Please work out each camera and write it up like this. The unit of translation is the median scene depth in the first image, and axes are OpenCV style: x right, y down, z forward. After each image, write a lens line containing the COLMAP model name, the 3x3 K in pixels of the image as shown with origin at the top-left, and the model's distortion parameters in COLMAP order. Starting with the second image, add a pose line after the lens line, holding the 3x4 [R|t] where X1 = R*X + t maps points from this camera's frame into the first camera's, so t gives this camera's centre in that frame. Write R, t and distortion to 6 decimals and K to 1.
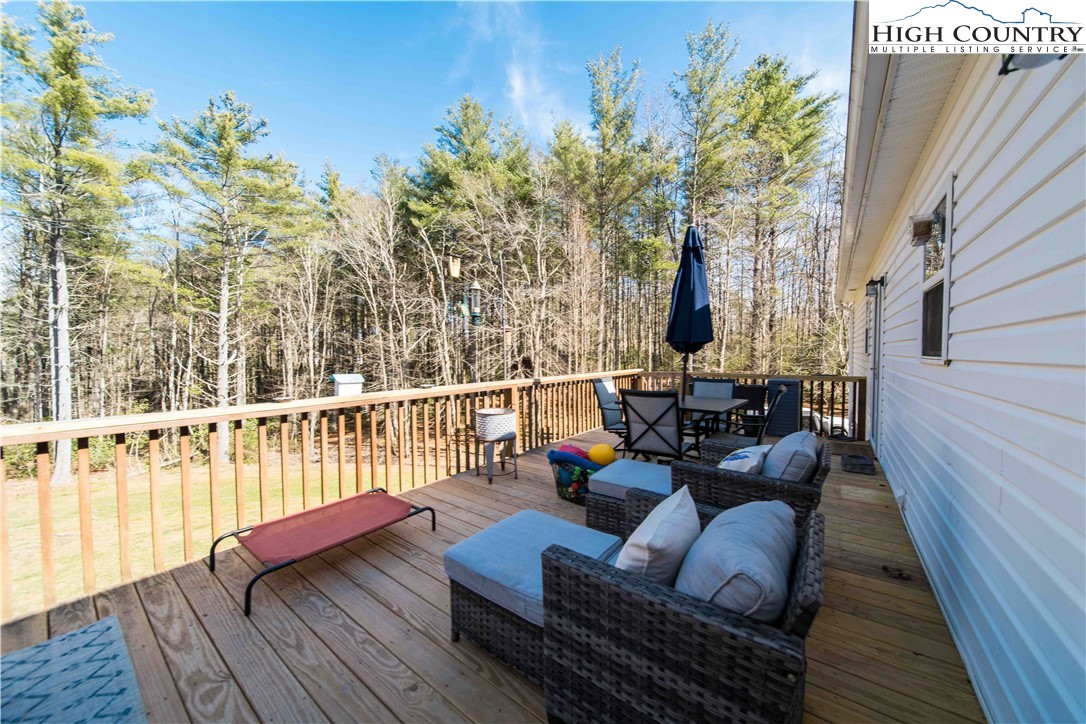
lens RADIAL K [[379.9, 0, 541.6], [0, 379.9, 363.8], [0, 0, 1]] dist [-0.003153, -0.000429]
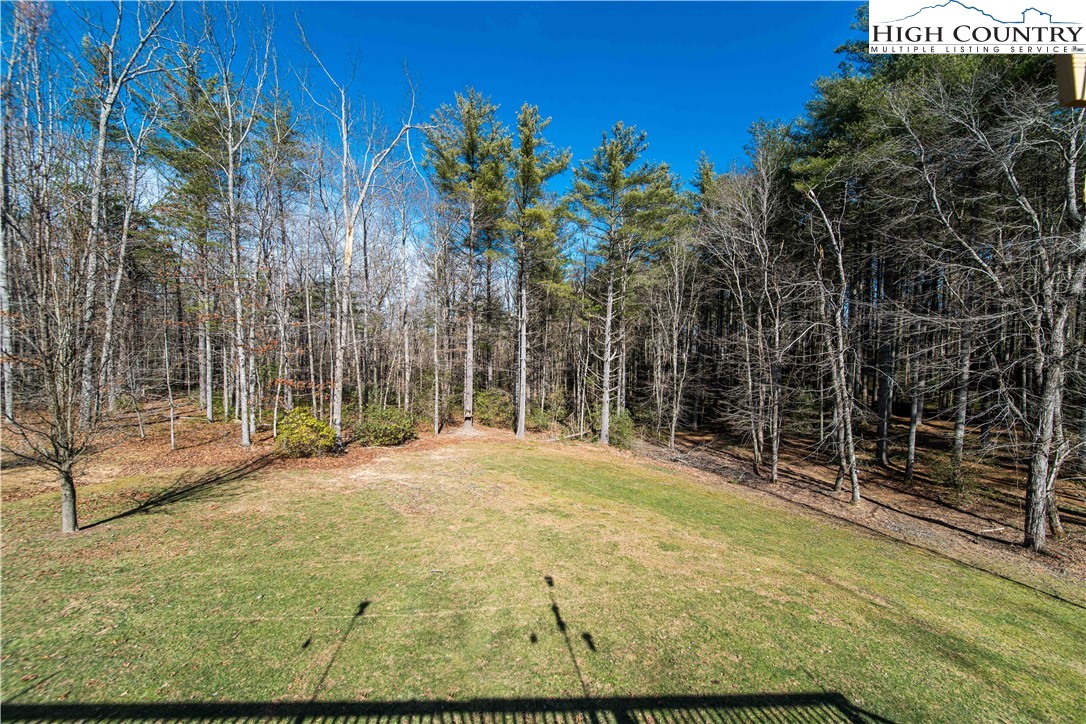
lens RADIAL K [[385.1, 0, 543.0], [0, 385.1, 365.1], [0, 0, 1]] dist [-0.001980, -0.000249]
pose [[0.628379, 0.039005, -0.776929, -0.034228], [-0.028624, 0.999225, 0.027015, -0.011002], [0.777380, 0.005263, 0.629009, 0.093875]]
